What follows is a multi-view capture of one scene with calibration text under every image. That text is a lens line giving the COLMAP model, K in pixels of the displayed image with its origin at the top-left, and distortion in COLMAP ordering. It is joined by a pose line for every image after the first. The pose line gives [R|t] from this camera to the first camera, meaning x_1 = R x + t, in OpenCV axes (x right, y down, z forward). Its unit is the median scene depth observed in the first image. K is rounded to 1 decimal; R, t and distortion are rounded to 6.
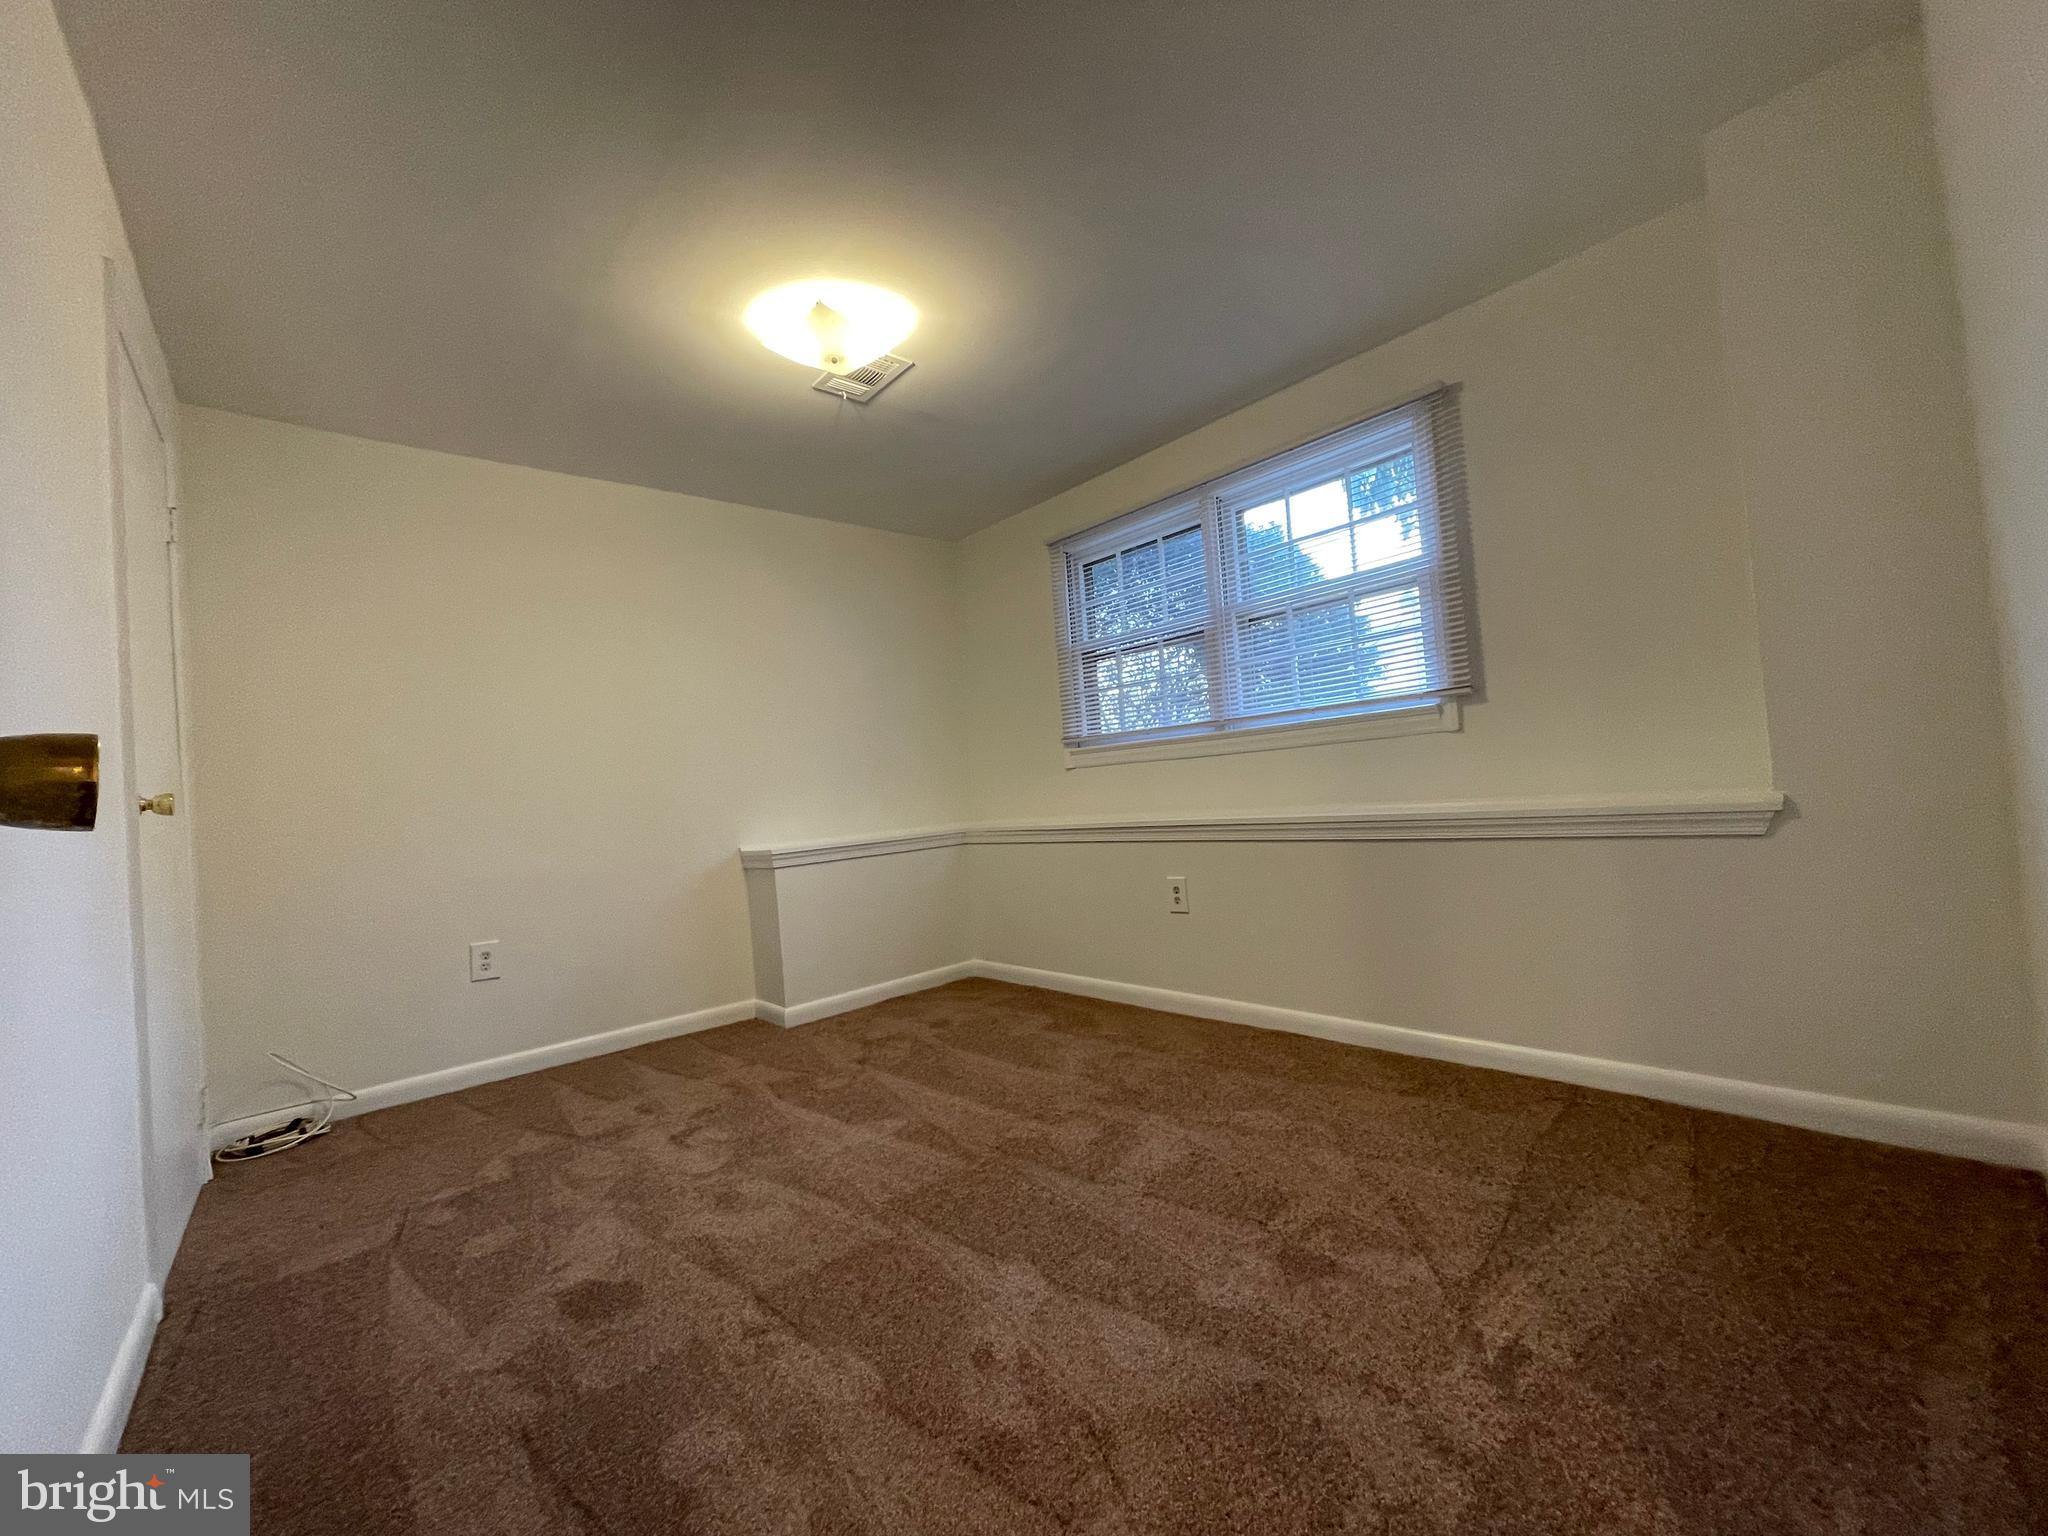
lens RADIAL K [[831.6, 0, 1020.5], [0, 831.6, 771.9], [0, 0, 1]] dist [-0.001874, -0.000320]
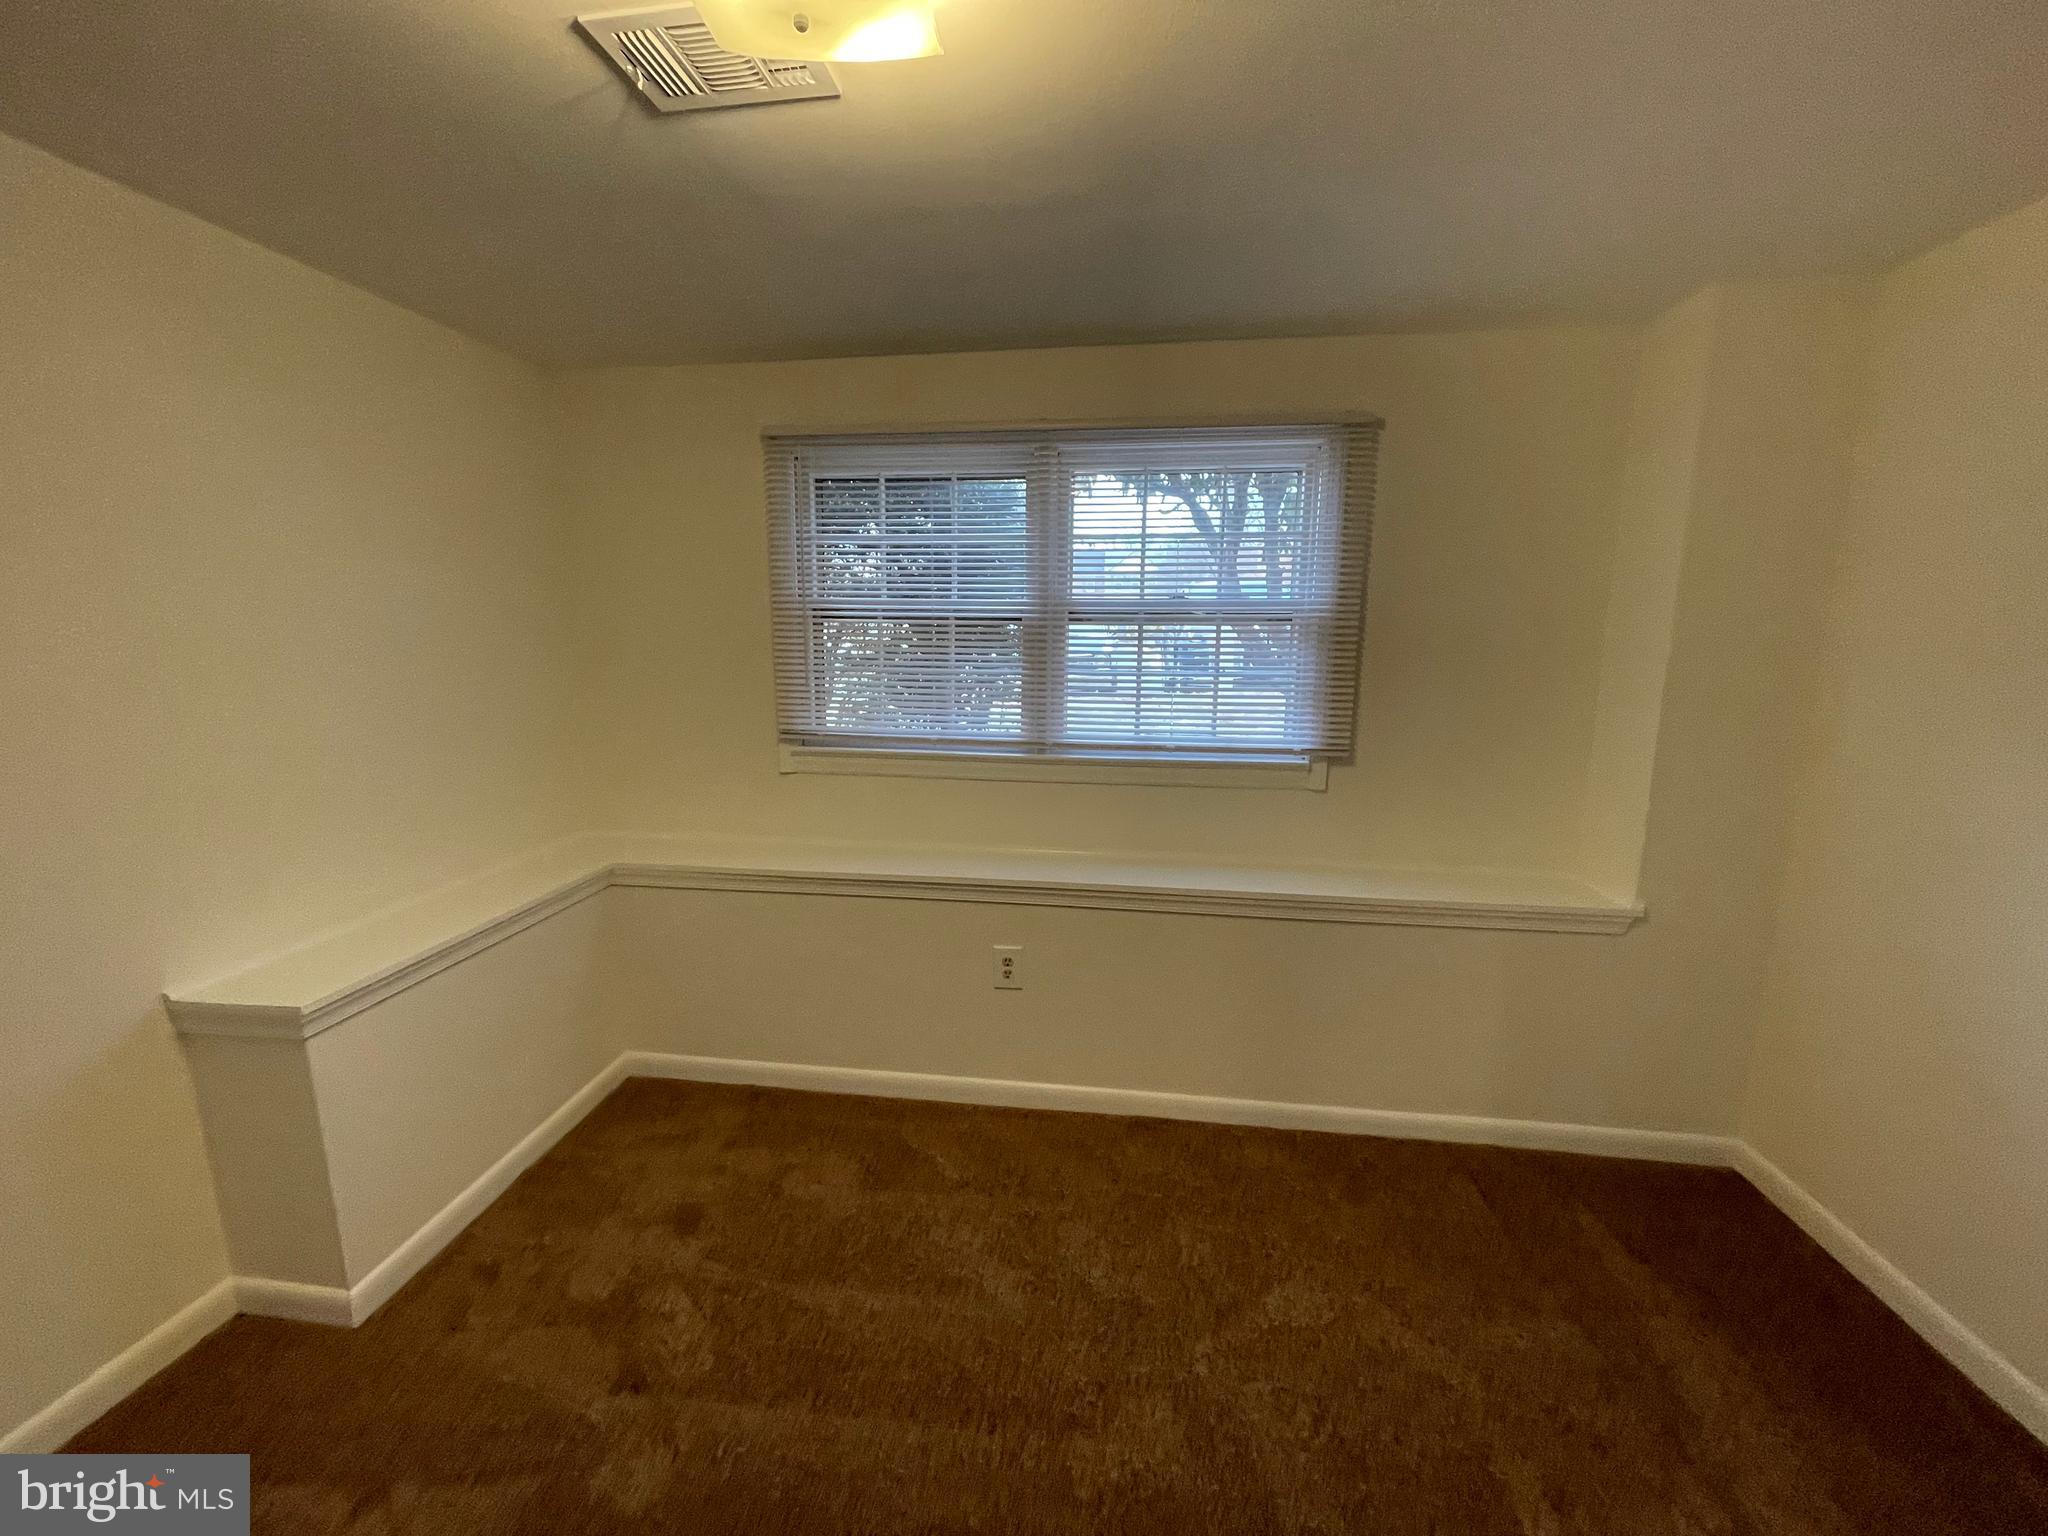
lens RADIAL K [[831.6, 0, 1020.5], [0, 831.6, 771.9], [0, 0, 1]] dist [-0.001874, -0.000320]
pose [[0.754683, -0.038316, 0.654970, -0.307869], [-0.080245, 0.985408, 0.150107, -0.153966], [-0.651164, -0.165841, 0.740596, 0.415188]]
